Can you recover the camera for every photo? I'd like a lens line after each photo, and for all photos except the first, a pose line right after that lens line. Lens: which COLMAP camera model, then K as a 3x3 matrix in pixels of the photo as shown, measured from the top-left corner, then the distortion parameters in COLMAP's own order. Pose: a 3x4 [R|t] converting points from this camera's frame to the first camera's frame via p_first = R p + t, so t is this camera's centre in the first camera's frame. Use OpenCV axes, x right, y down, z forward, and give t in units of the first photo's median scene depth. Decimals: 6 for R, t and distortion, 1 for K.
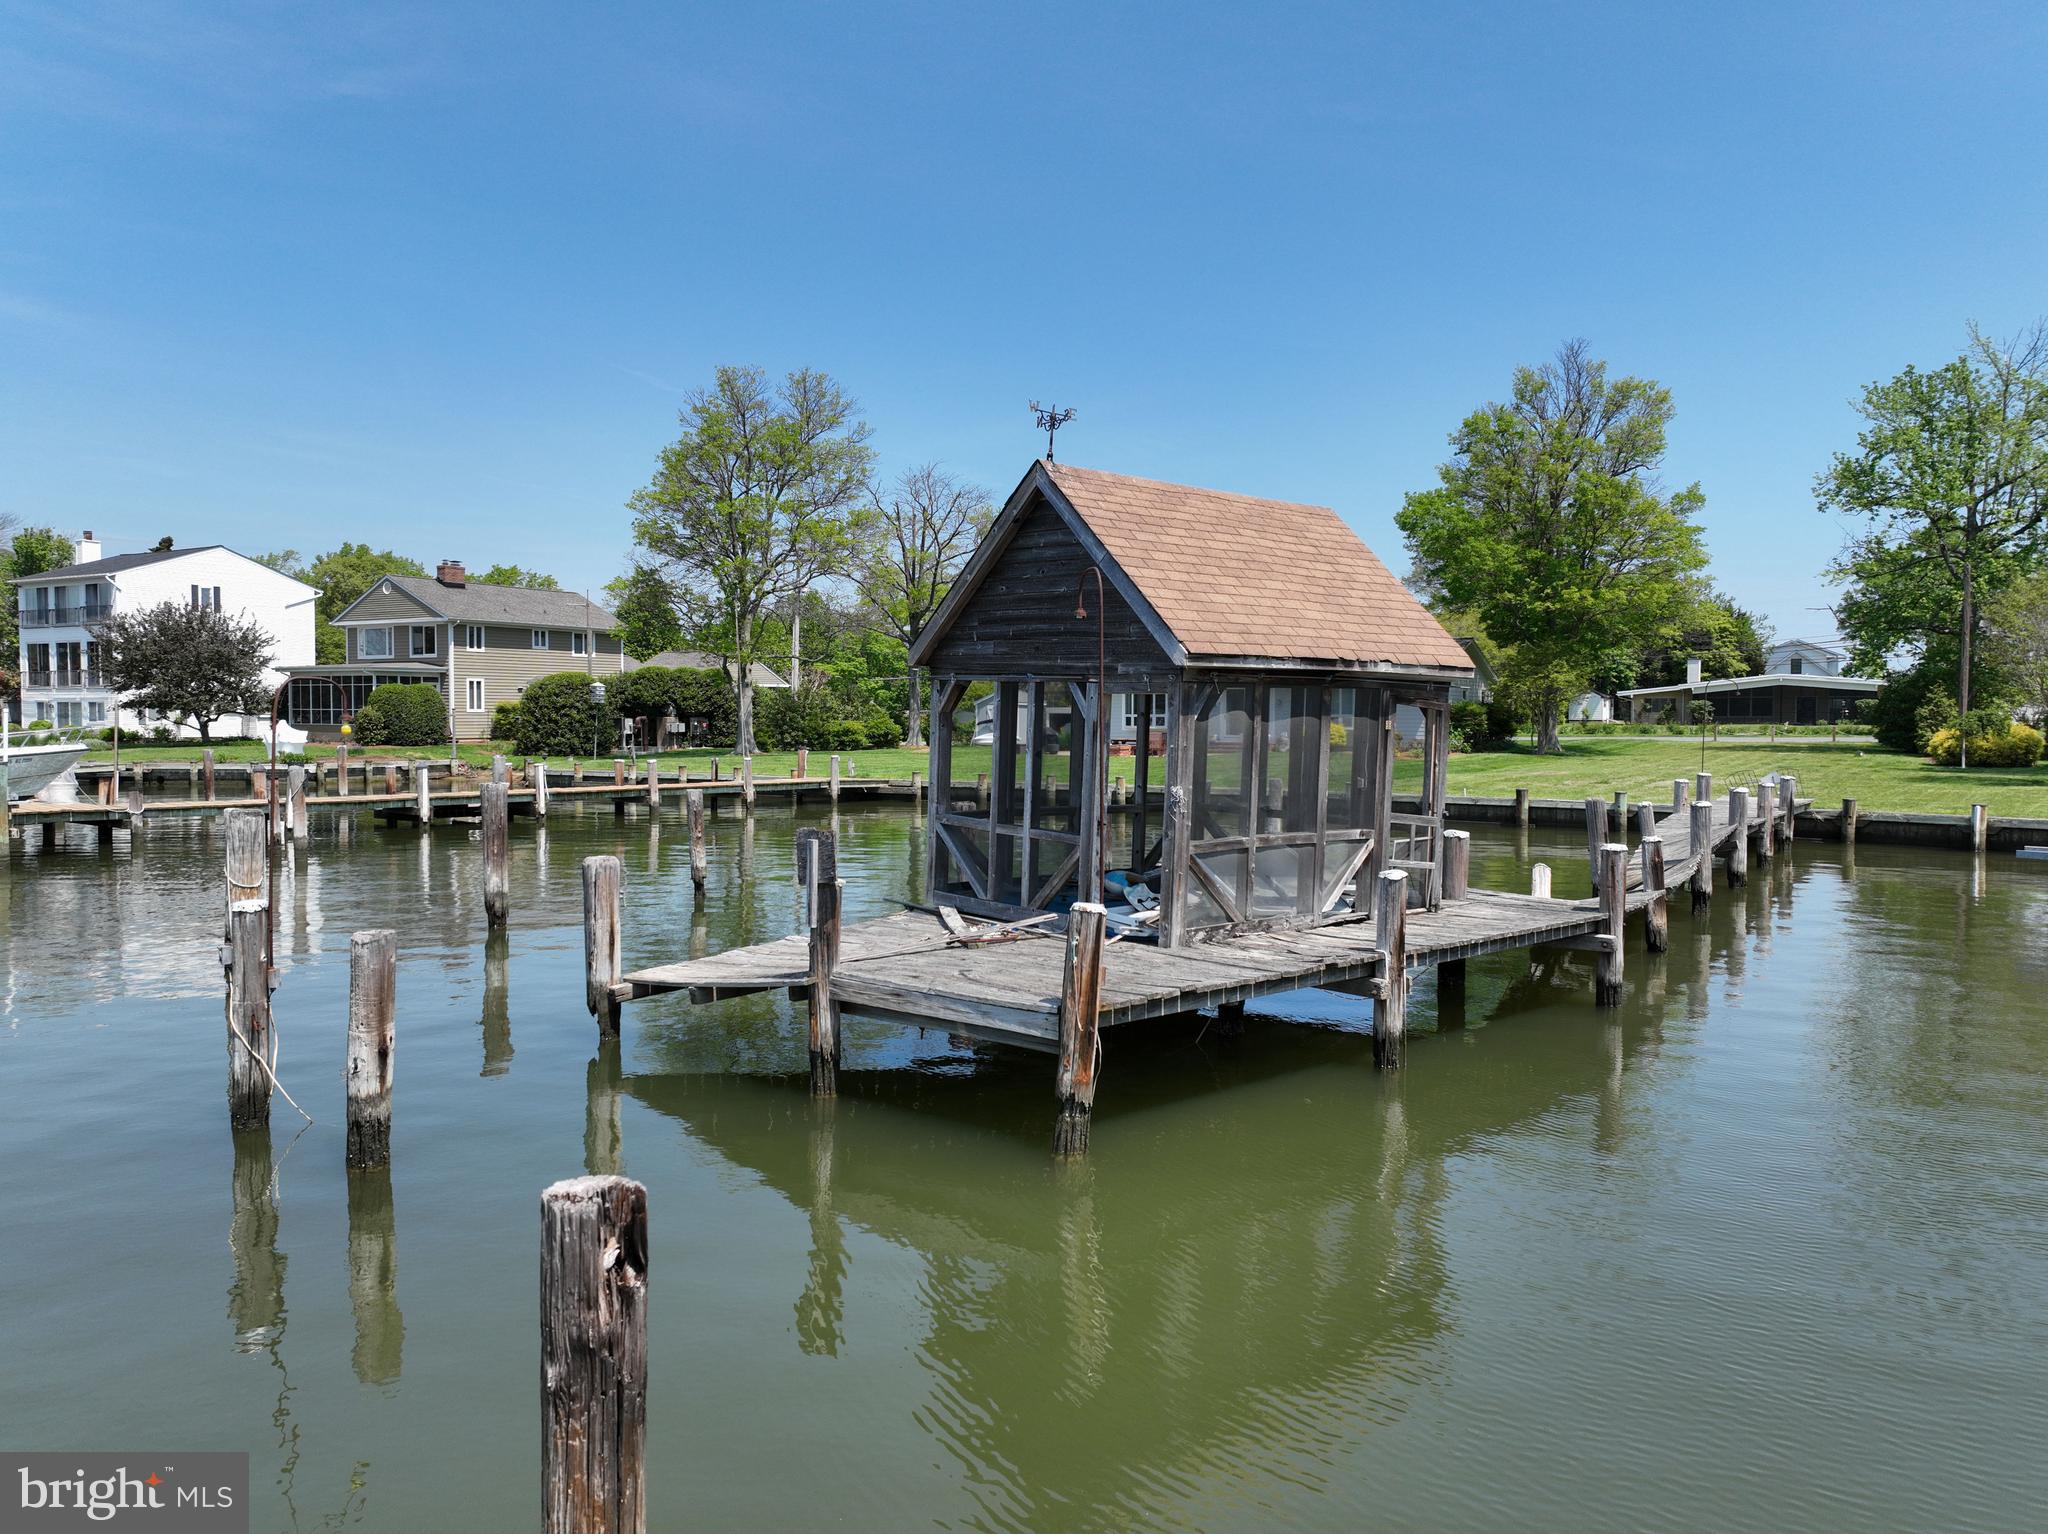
lens RADIAL K [[1444.1, 0, 1024.8], [0, 1444.1, 768.3], [0, 0, 1]] dist [-0.005392, 0.020561]
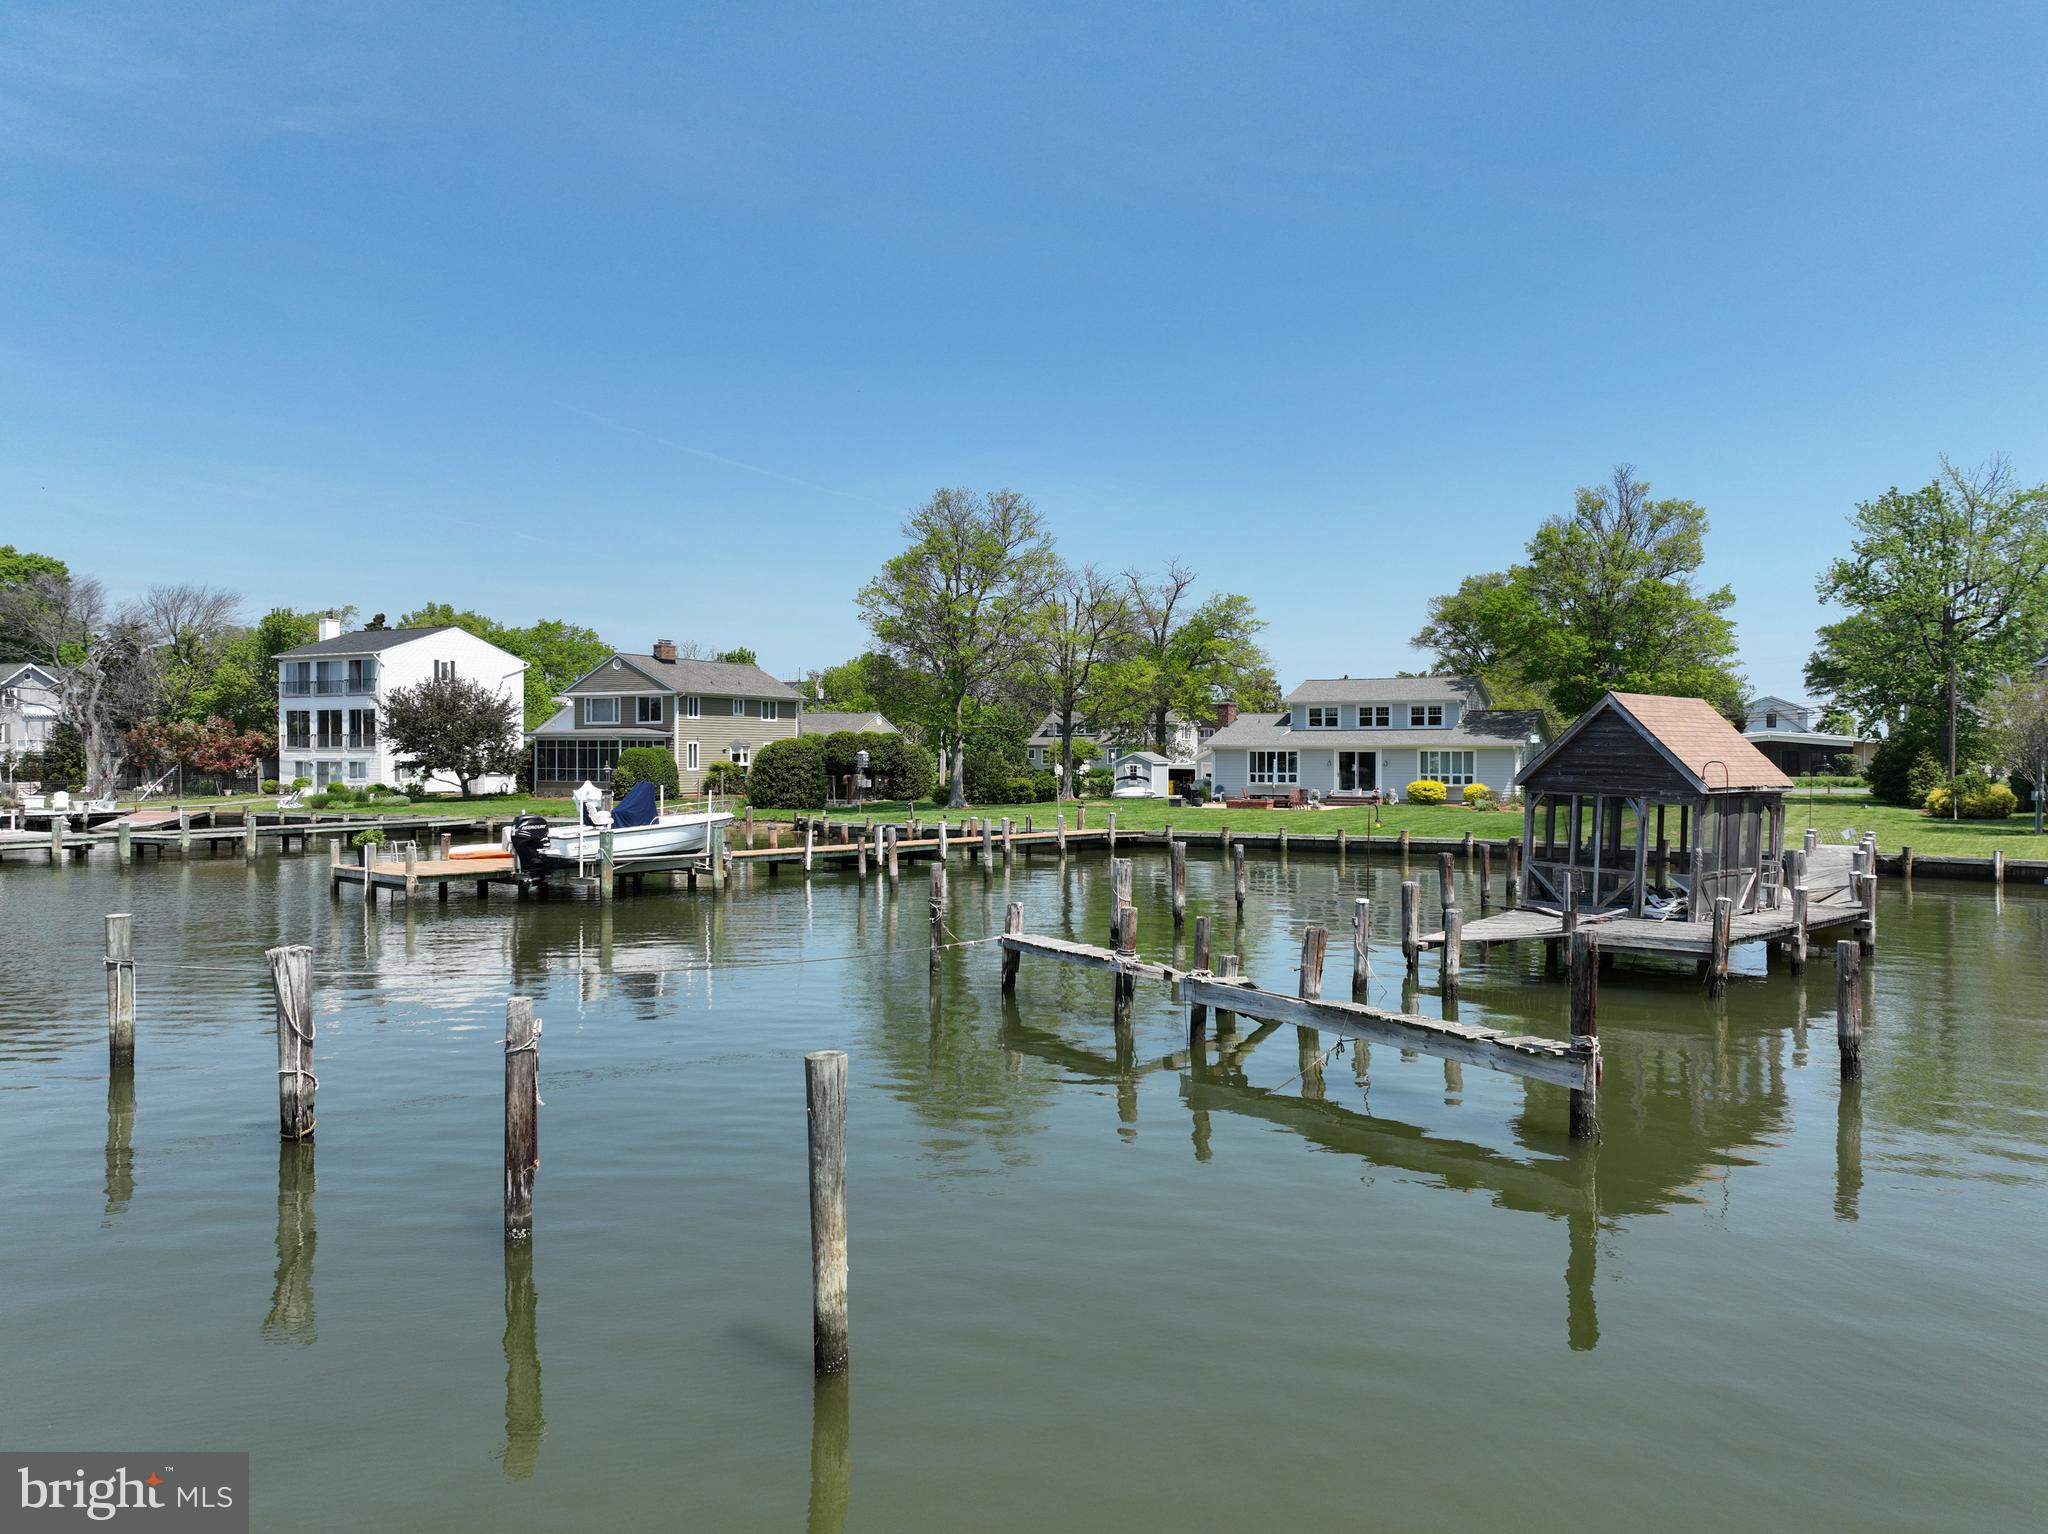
lens RADIAL K [[1444.1, 0, 1025.4], [0, 1444.1, 769.3], [0, 0, 1]] dist [-0.005392, 0.020561]
pose [[0.999442, -0.000490, 0.033388, -0.163270], [0.001414, 0.999617, -0.027642, -0.007896], [-0.033362, 0.027674, 0.999060, -0.190468]]
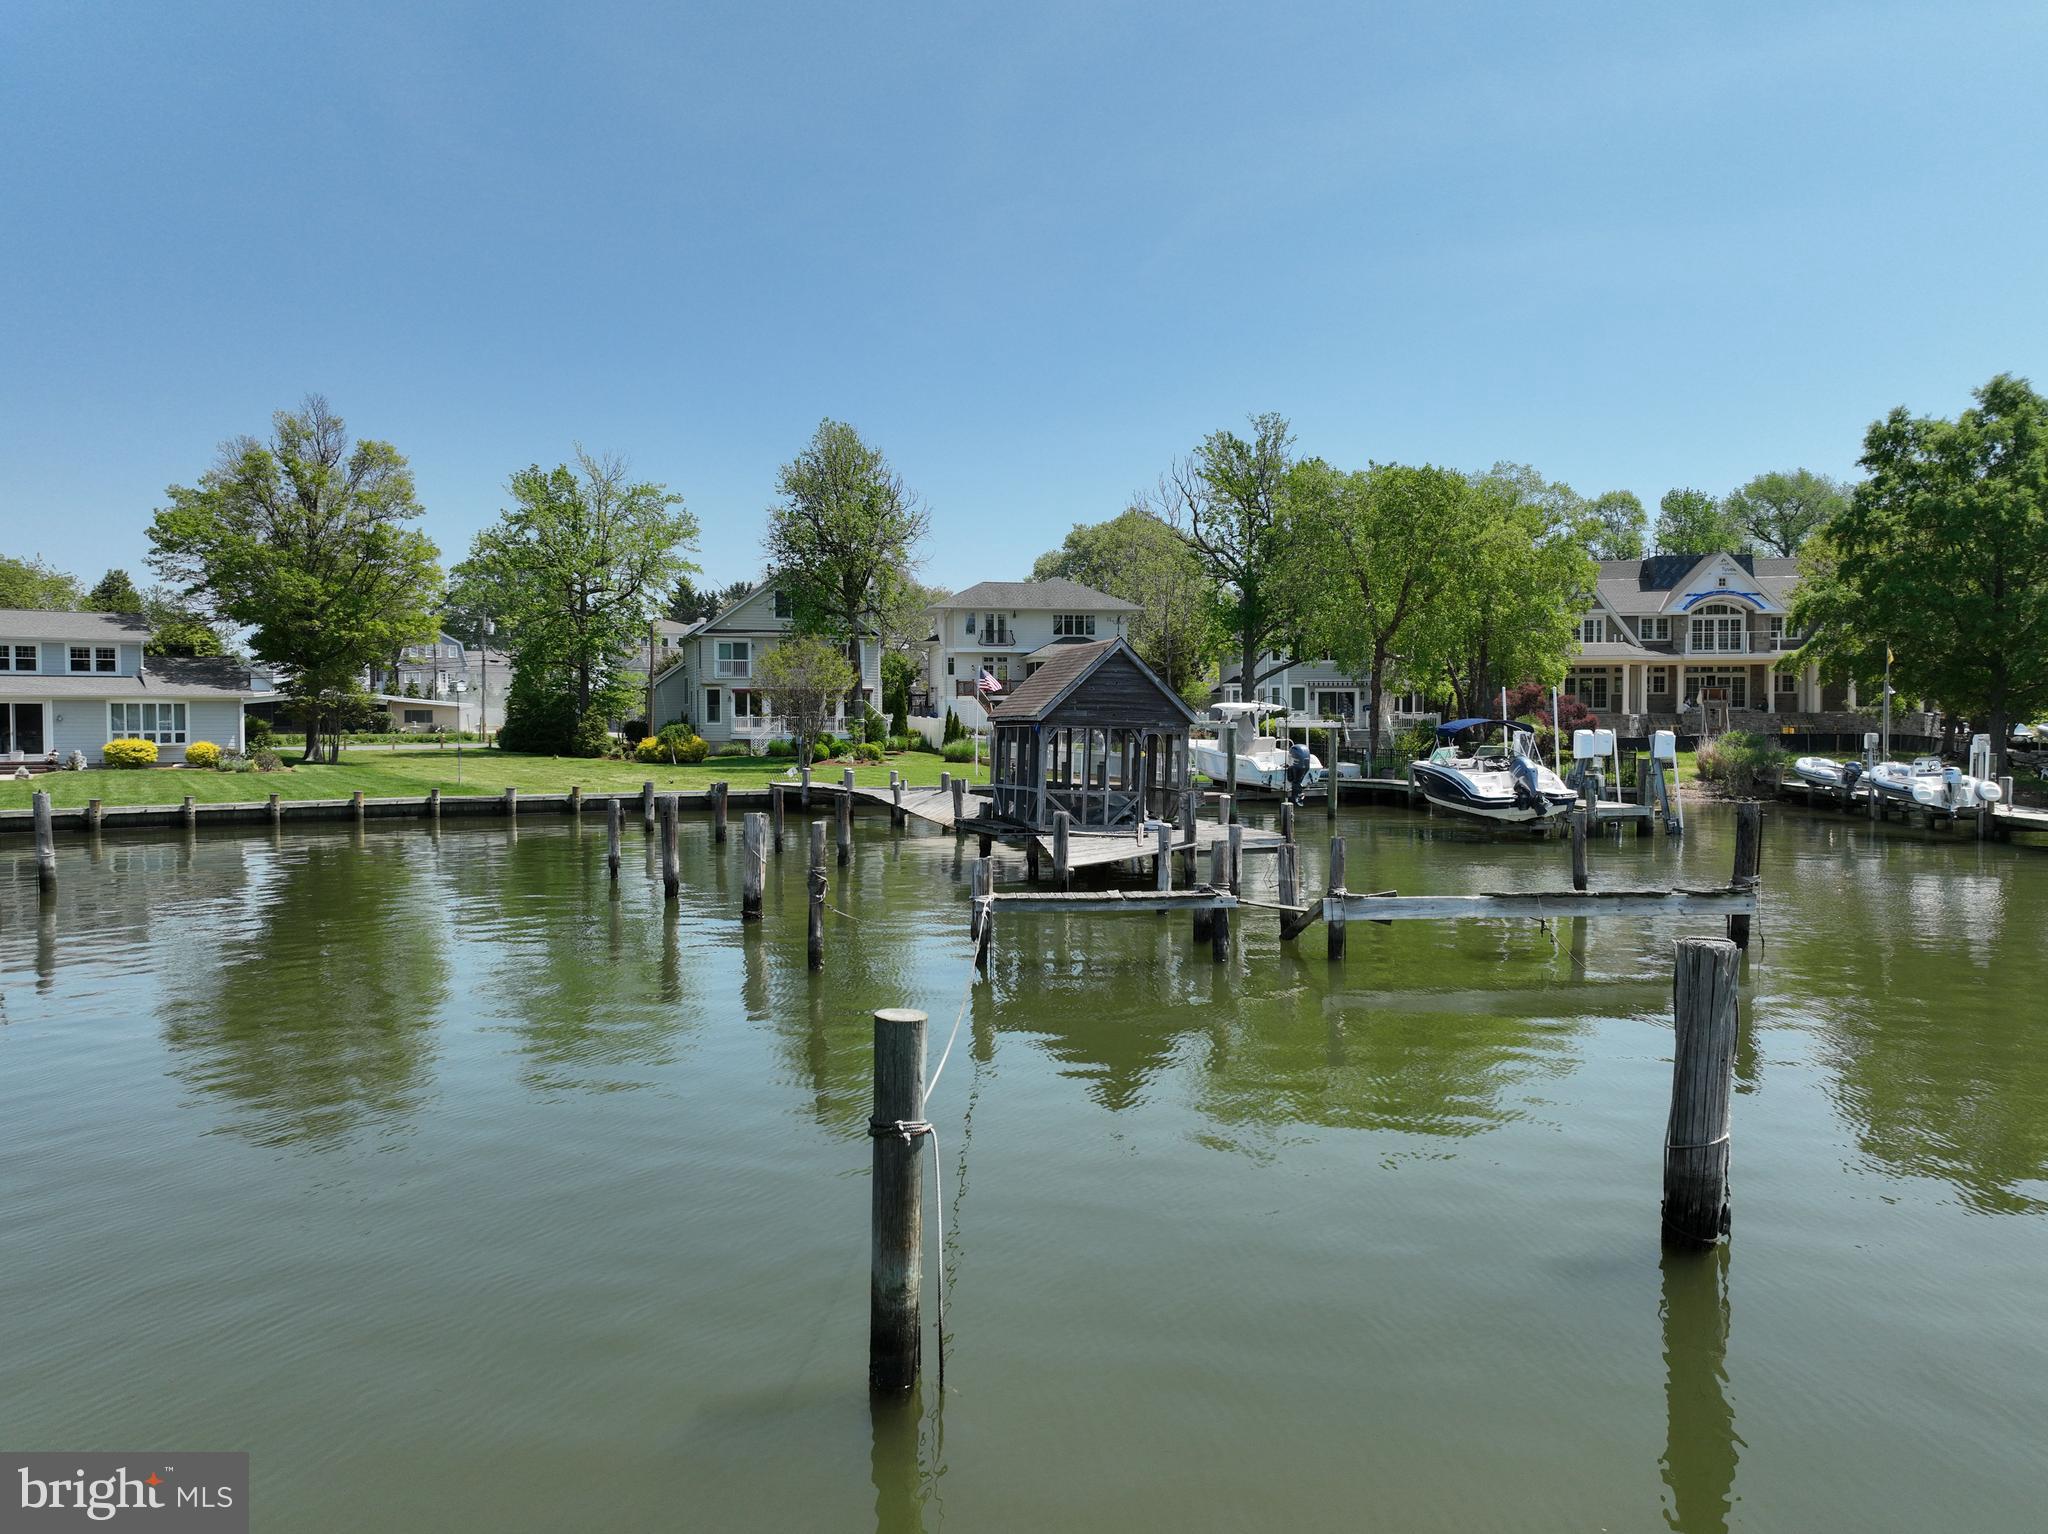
lens RADIAL K [[1444.1, 0, 1039.7], [0, 1444.1, 766.5], [0, 0, 1]] dist [-0.005392, 0.020561]
pose [[0.428236, -0.031097, 0.903132, -0.401958], [0.035376, 0.999219, 0.017631, -0.008167], [-0.902974, 0.024399, 0.429002, 0.017691]]
